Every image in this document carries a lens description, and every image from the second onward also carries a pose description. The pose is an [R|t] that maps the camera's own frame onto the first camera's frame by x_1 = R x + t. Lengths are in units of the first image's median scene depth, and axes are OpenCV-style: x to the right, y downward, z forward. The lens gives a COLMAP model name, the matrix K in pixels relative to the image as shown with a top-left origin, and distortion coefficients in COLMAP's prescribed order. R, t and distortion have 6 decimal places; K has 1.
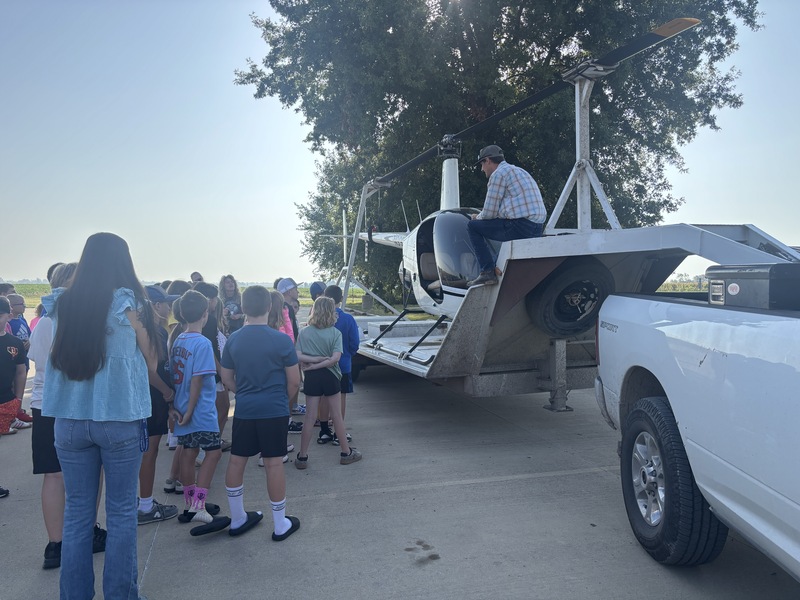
lens RADIAL K [[590.0, 0, 384.3], [0, 590.0, 305.0], [0, 0, 1]] dist [0.074390, -0.001378]
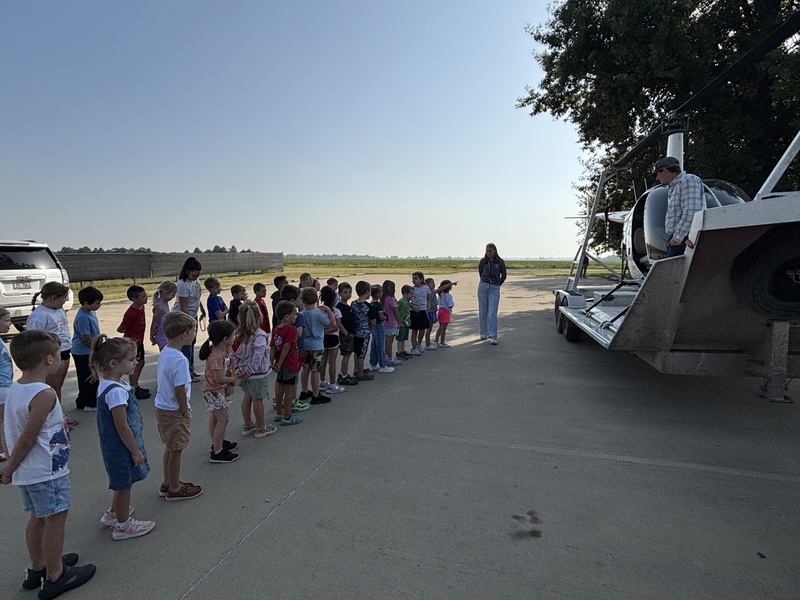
lens RADIAL K [[419.6, 0, 400.0], [0, 419.6, 300.0], [0, 0, 1]] dist [0.000312, 0.000445]
pose [[0.848719, 0.044969, -0.526929, 0.051173], [-0.011409, 0.997703, 0.066769, -0.002709], [0.528721, -0.050657, 0.847283, 0.064098]]
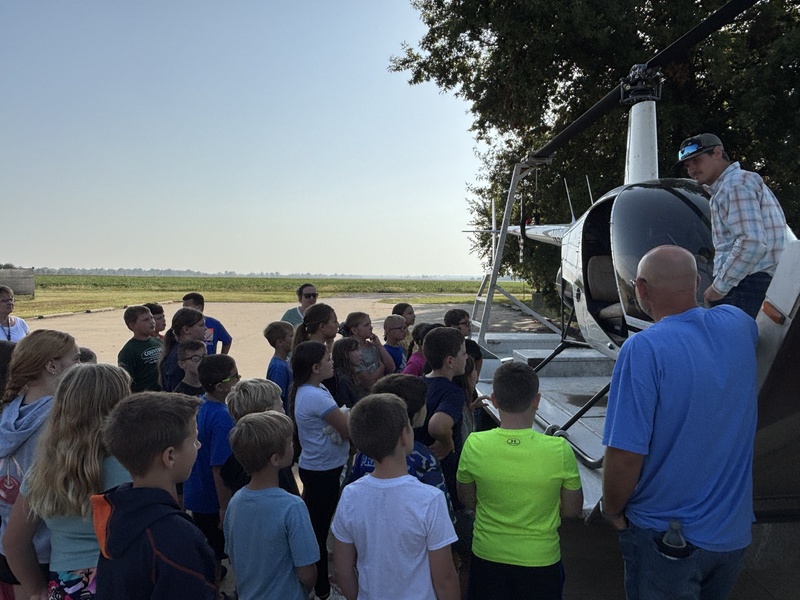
lens RADIAL K [[572.8, 0, 400.0], [0, 572.8, 300.0], [0, 0, 1]] dist [0.025156, -0.000044]
pose [[0.962180, 0.010591, -0.272208, 0.017143], [-0.009838, 0.999943, 0.004133, -0.020718], [0.272236, -0.001299, 0.962230, 0.176580]]
